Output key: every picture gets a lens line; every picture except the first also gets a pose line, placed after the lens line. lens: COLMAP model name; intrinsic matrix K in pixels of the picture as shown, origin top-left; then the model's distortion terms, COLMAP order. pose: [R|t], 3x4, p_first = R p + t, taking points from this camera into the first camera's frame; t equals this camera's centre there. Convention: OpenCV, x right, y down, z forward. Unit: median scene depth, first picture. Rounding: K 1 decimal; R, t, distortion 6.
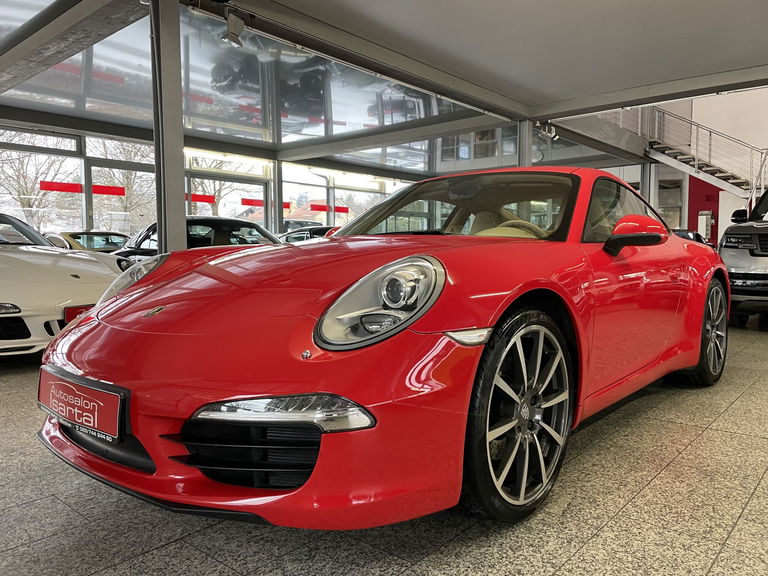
lens RADIAL K [[578.0, 0, 384.0], [0, 578.0, 288.0], [0, 0, 1]] dist [0.070401, -0.104545]
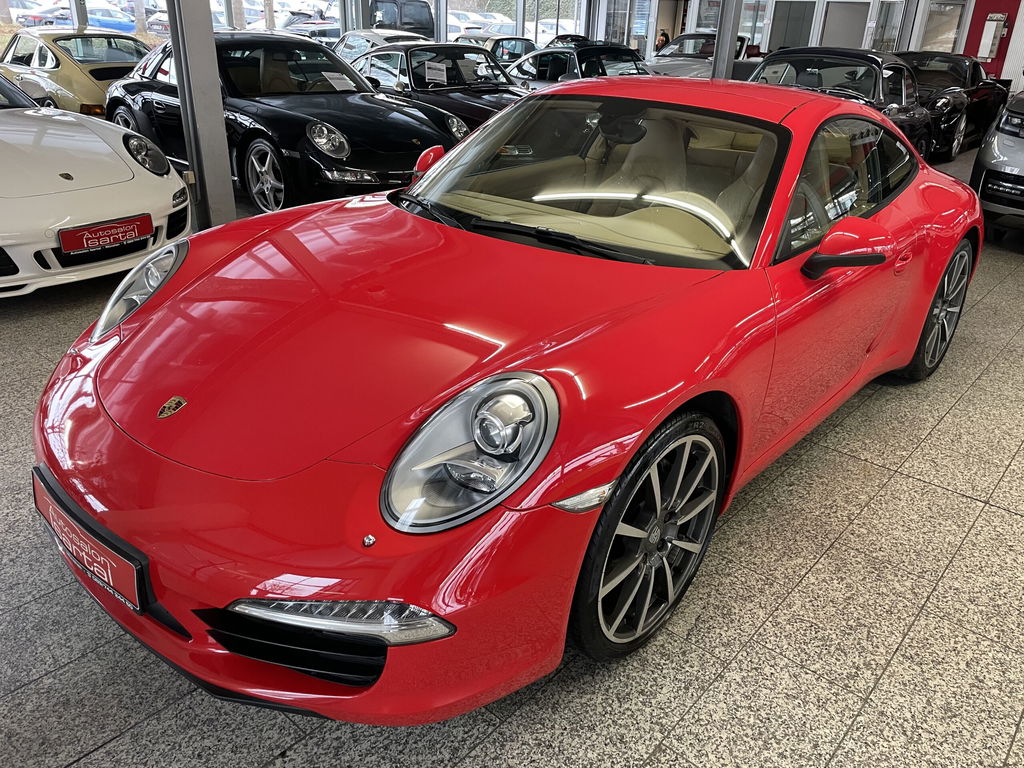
lens RADIAL K [[767.6, 0, 520.2], [0, 767.6, 382.7], [0, 0, 1]] dist [0.073531, -0.103160]
pose [[0.999188, 0.038508, 0.011841, 0.039244], [-0.040154, 0.927999, 0.370411, -0.385839], [0.003275, -0.370586, 0.928792, 0.100724]]
